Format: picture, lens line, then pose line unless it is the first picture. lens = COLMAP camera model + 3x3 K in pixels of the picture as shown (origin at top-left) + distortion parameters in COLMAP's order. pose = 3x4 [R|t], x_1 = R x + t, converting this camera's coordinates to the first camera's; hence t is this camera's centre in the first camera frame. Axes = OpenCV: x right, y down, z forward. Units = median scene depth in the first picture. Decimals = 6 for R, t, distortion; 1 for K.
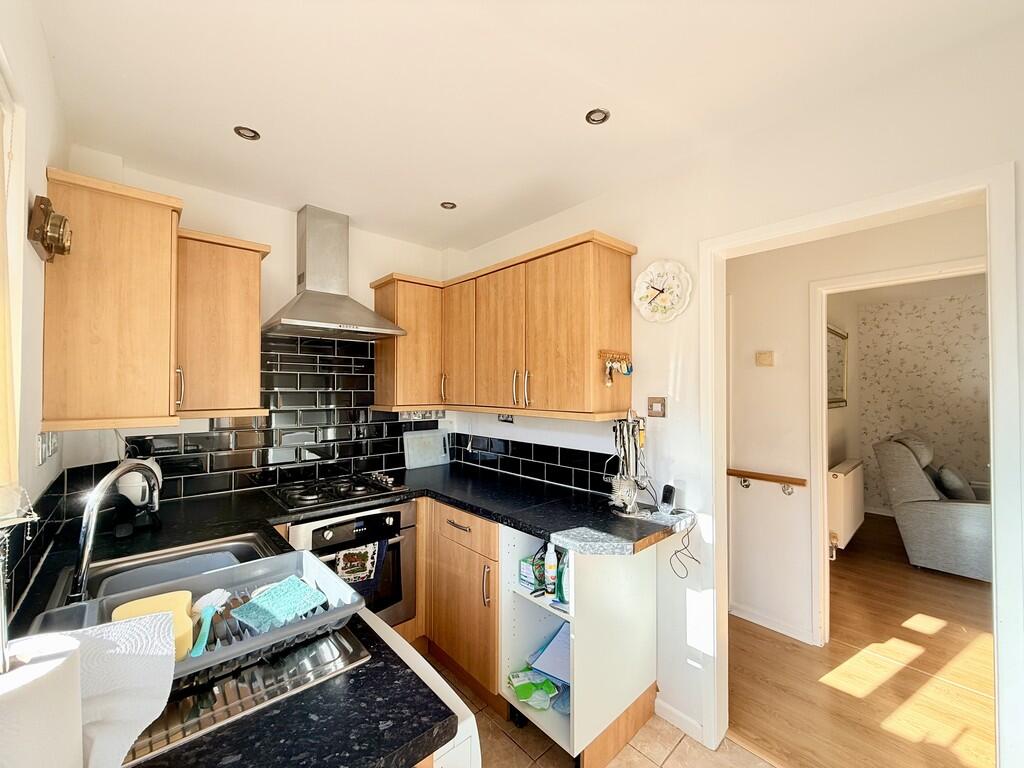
lens RADIAL K [[408.7, 0, 507.1], [0, 408.7, 381.6], [0, 0, 1]] dist [-0.005229, 0.000428]
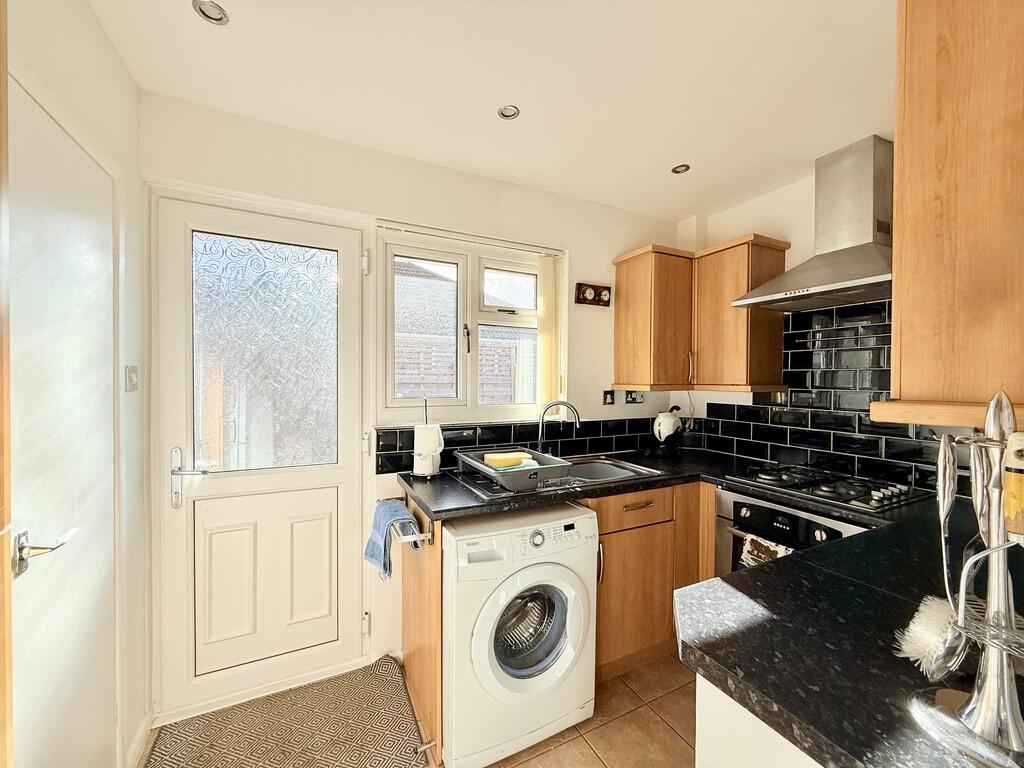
lens RADIAL K [[408.7, 0, 509.4], [0, 408.7, 384.4], [0, 0, 1]] dist [-0.005229, 0.000428]
pose [[-0.272733, 0.008479, -0.962052, 0.663493], [0.010890, 0.999924, 0.005726, 0.053264], [0.962028, -0.008915, -0.272805, 0.719801]]
